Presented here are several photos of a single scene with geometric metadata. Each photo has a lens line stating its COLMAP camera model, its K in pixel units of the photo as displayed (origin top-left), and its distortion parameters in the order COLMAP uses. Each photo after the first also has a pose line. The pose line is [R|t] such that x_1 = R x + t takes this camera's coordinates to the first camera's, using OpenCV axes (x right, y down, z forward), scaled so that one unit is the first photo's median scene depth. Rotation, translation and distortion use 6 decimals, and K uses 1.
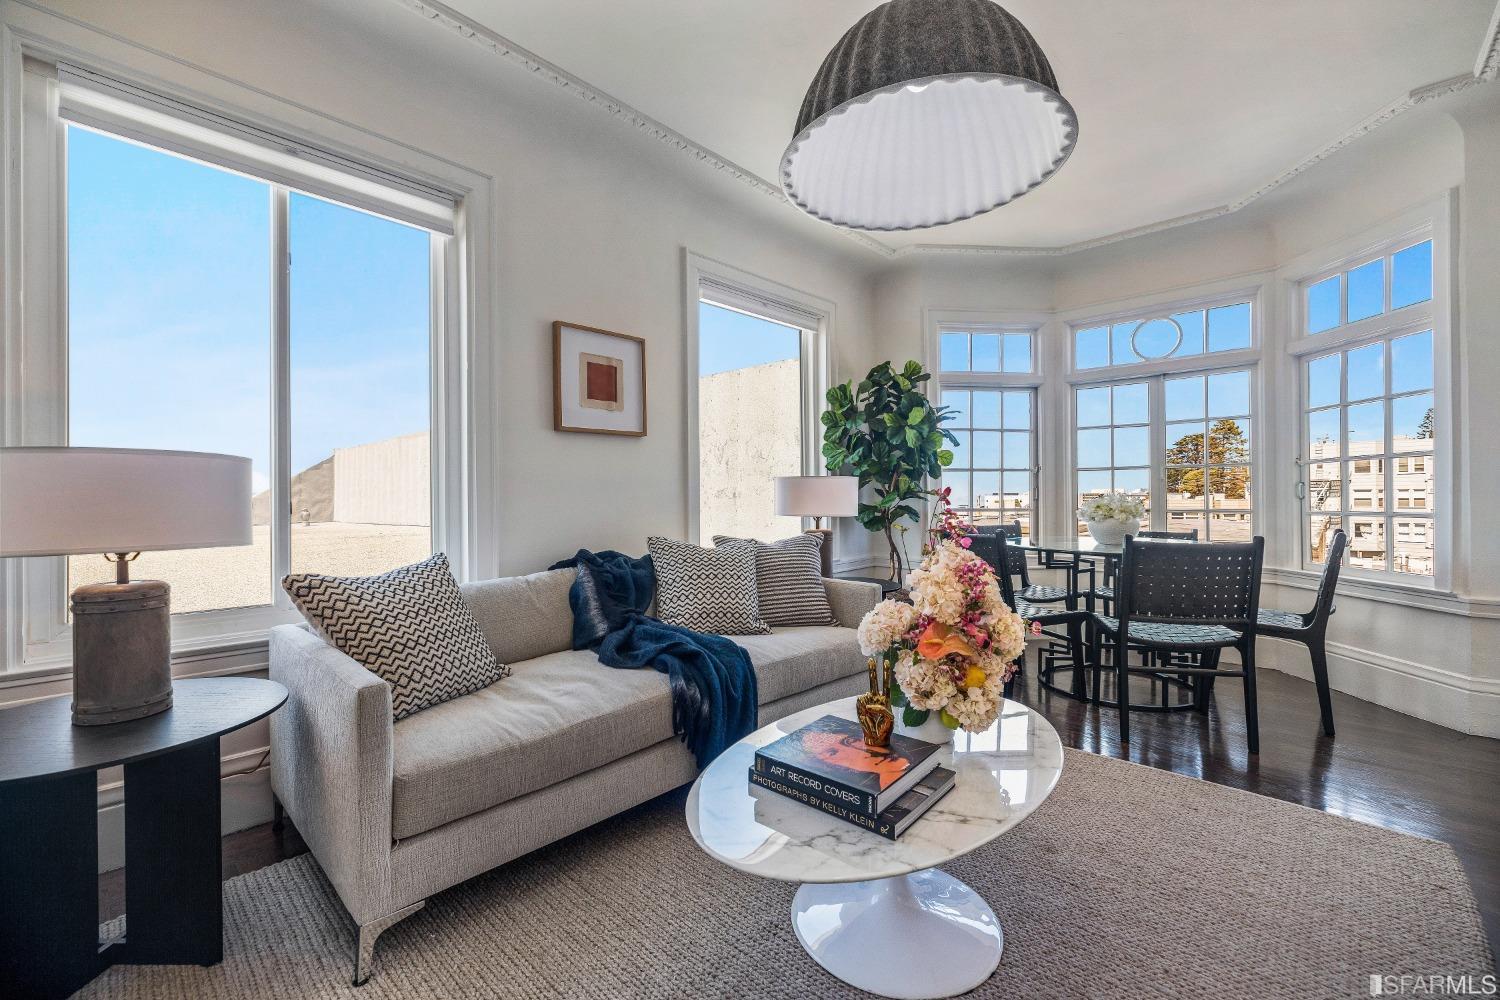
lens RADIAL K [[630.7, 0, 750.0], [0, 630.7, 500.0], [0, 0, 1]] dist [0.002349, -0.000051]
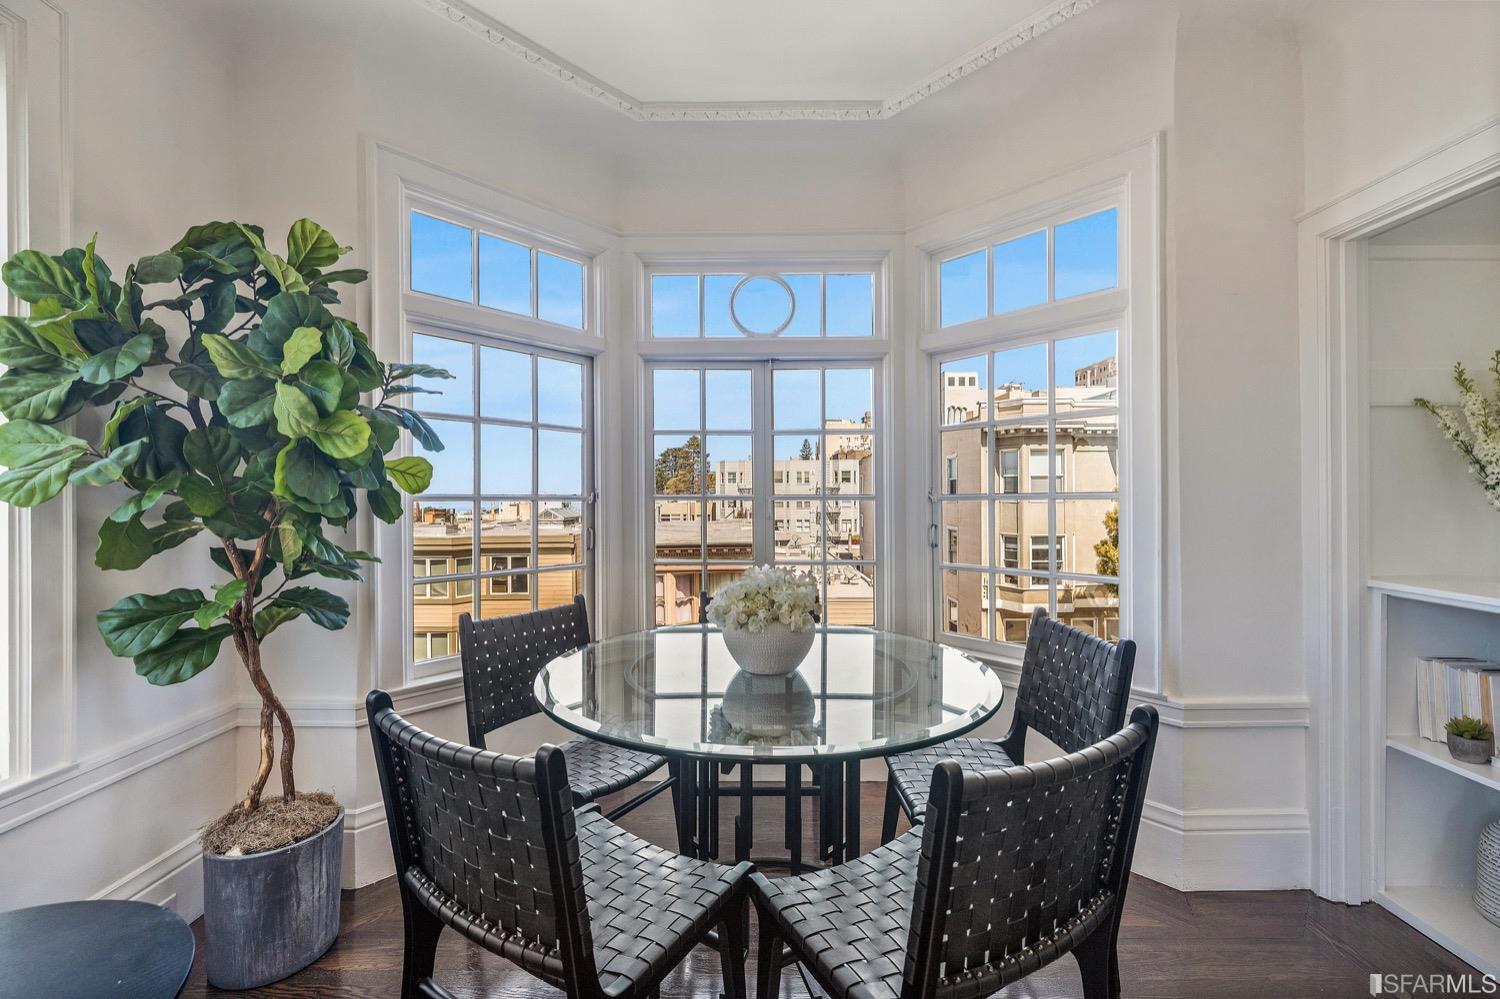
lens RADIAL K [[630.7, 0, 750.0], [0, 630.7, 499.5], [0, 0, 1]] dist [0.002349, -0.000051]
pose [[0.740390, 0.003896, 0.672167, 0.186995], [0.001493, 0.999971, -0.007441, -0.045708], [-0.672176, 0.006513, 0.740363, 0.516788]]
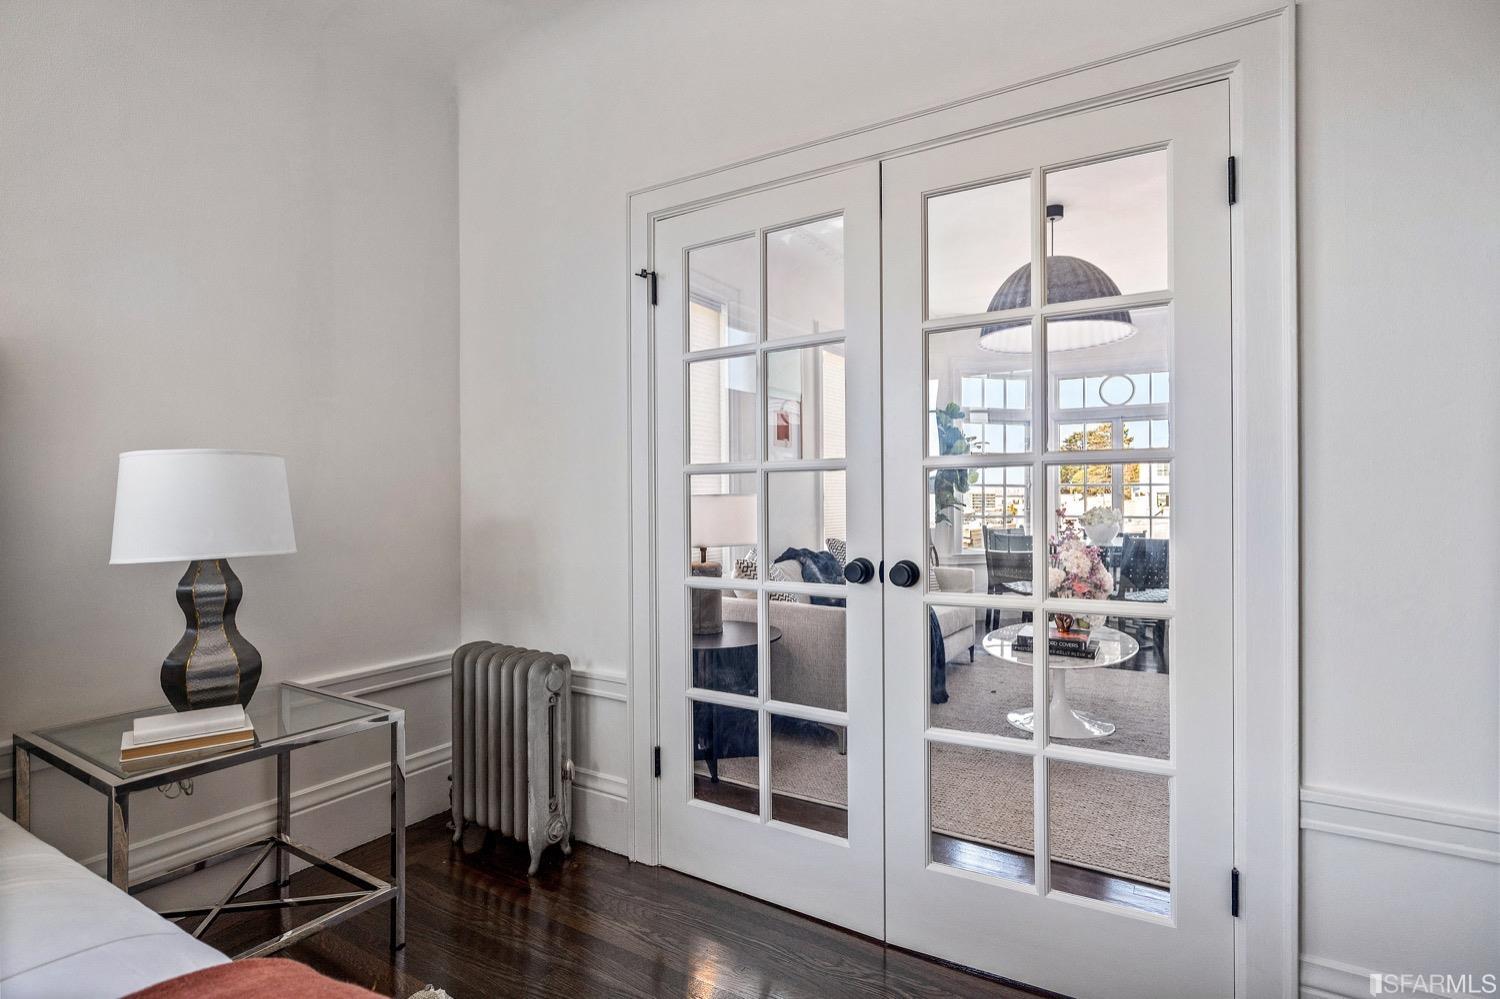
lens RADIAL K [[745.9, 0, 750.0], [0, 745.9, 499.5], [0, 0, 1]] dist [-0.000845, -0.000056]
pose [[0.981429, 0.000833, 0.191826, -0.428204], [-0.000449, 0.999998, -0.002046, -0.017686], [-0.191827, 0.001922, 0.981427, -0.411023]]
